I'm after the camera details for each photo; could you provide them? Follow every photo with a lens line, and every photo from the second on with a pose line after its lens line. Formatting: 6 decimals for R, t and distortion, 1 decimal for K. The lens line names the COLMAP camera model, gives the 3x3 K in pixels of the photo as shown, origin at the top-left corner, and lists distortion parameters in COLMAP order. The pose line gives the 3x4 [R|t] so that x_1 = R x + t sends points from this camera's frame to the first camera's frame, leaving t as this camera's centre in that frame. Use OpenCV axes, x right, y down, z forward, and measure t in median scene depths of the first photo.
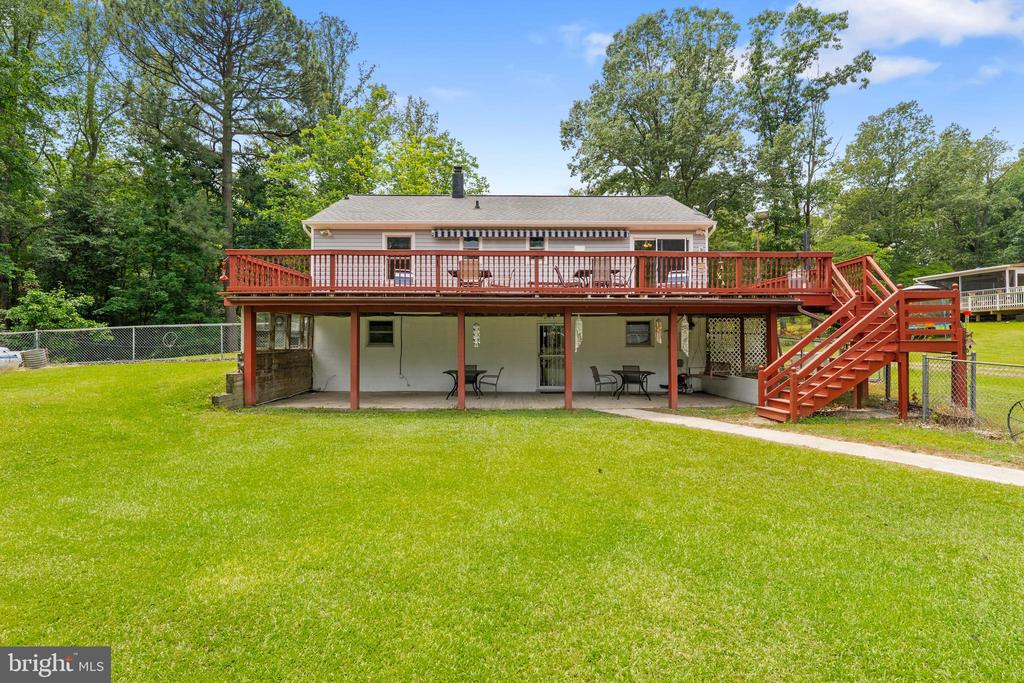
lens RADIAL K [[485.0, 0, 505.5], [0, 485.0, 339.9], [0, 0, 1]] dist [0.000331, 0.000628]
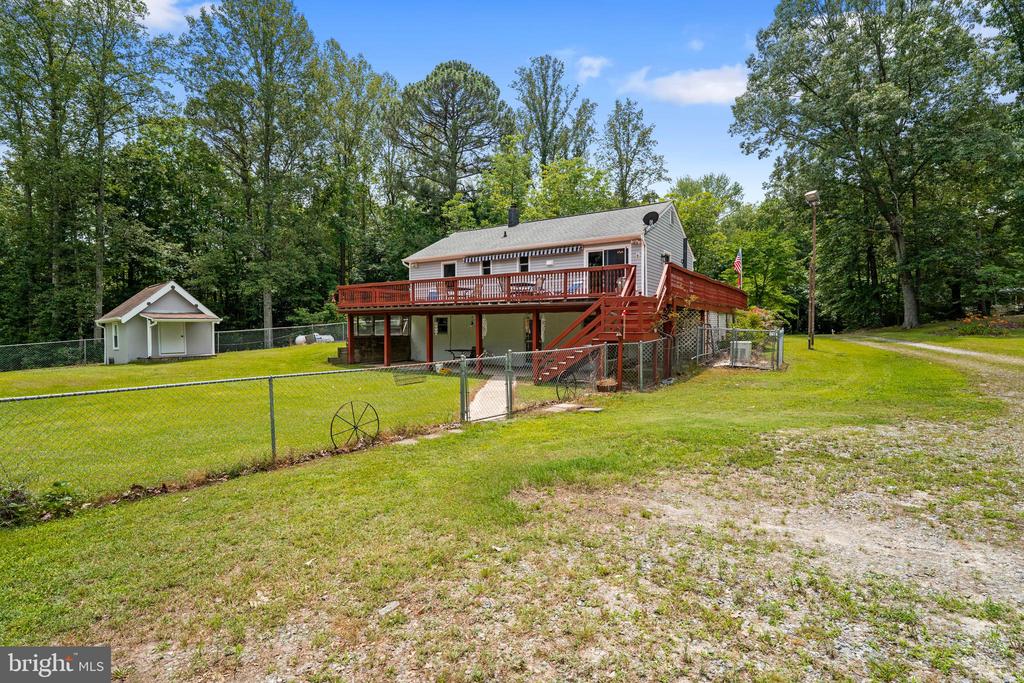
lens RADIAL K [[485.0, 0, 497.7], [0, 485.0, 342.2], [0, 0, 1]] dist [0.000331, 0.000628]
pose [[0.819470, 0.014723, -0.572933, 0.792048], [0.005849, 0.999403, 0.034049, -0.012148], [0.573093, -0.031253, 0.818894, -0.199565]]
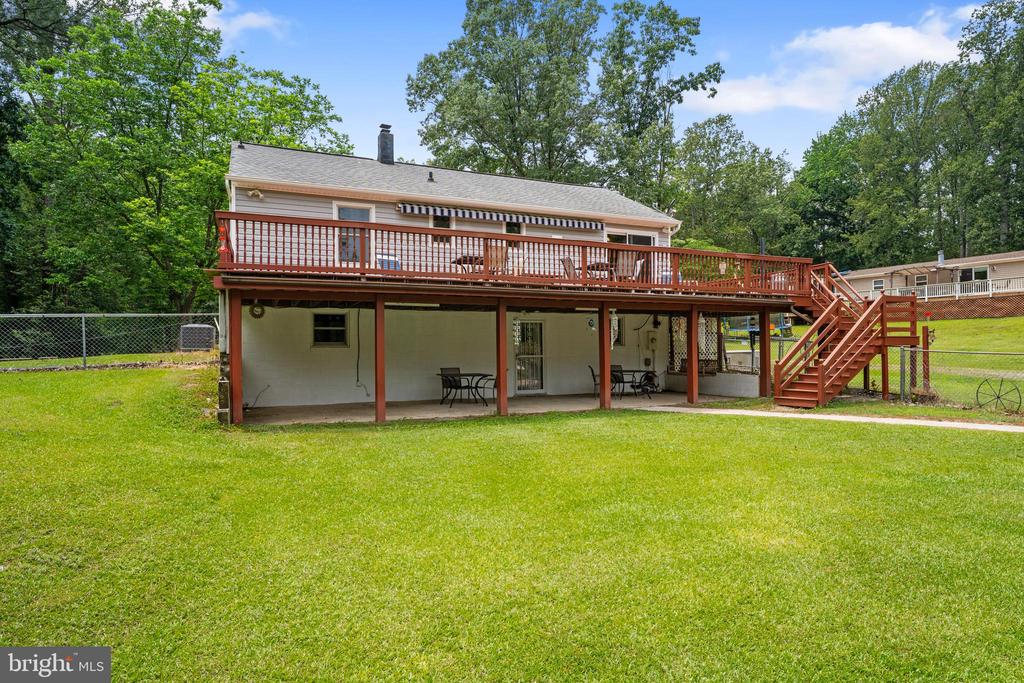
lens RADIAL K [[596.0, 0, 511.7], [0, 596.0, 352.4], [0, 0, 1]] dist [0.006156, 0.000595]
pose [[0.916796, -0.008602, 0.399263, -0.364962], [0.003734, 0.999909, 0.012969, 0.010873], [-0.399338, -0.010400, 0.916745, 0.002416]]
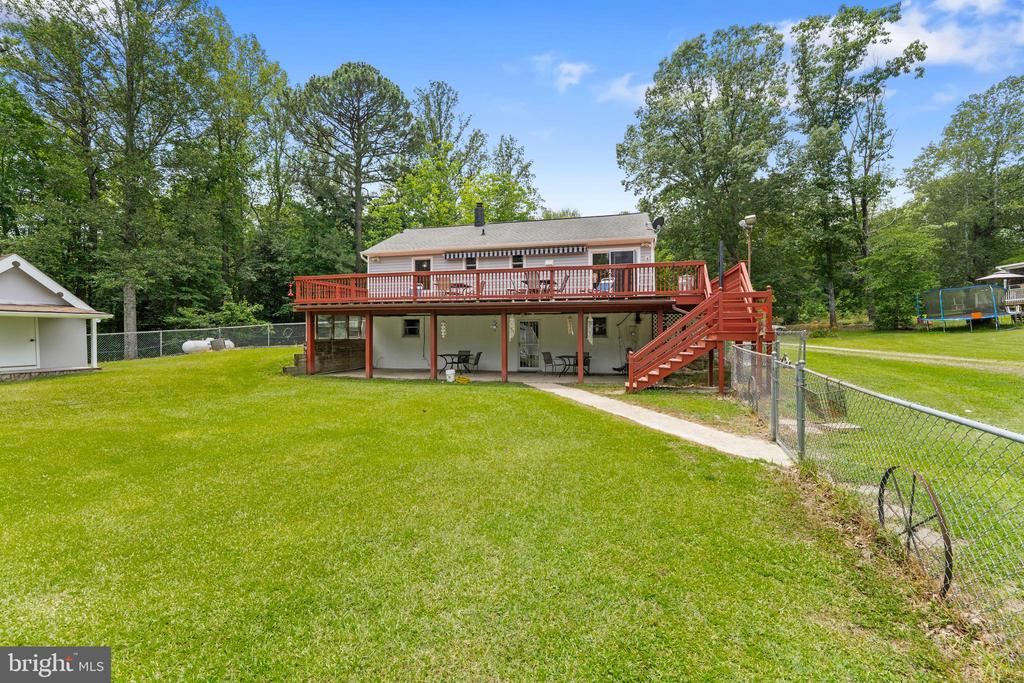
lens RADIAL K [[418.3, 0, 506.9], [0, 418.3, 336.9], [0, 0, 1]] dist [0.006051, 0.000715]
pose [[0.967456, -0.000063, -0.253041, 0.318931], [0.002595, 0.999950, 0.009673, 0.001254], [0.253028, -0.010015, 0.967407, -0.117624]]
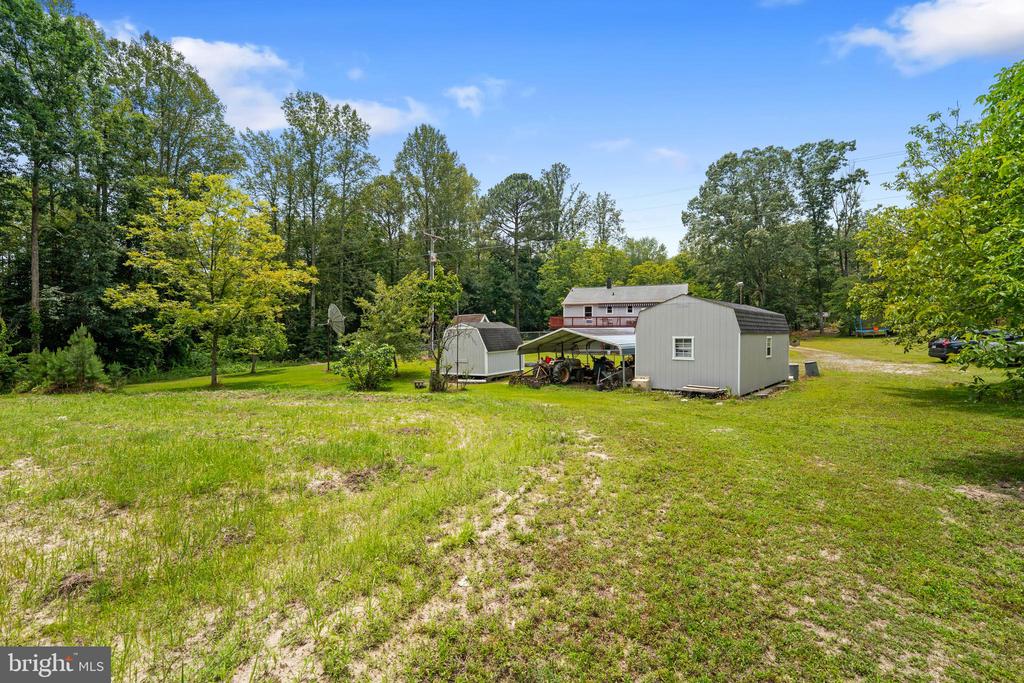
lens RADIAL K [[418.3, 0, 516.0], [0, 418.3, 336.5], [0, 0, 1]] dist [0.006051, 0.000715]
pose [[0.918503, 0.004454, -0.395388, 0.458472], [0.001594, 0.999887, 0.014968, -0.050401], [0.395410, -0.014378, 0.918392, -1.817900]]
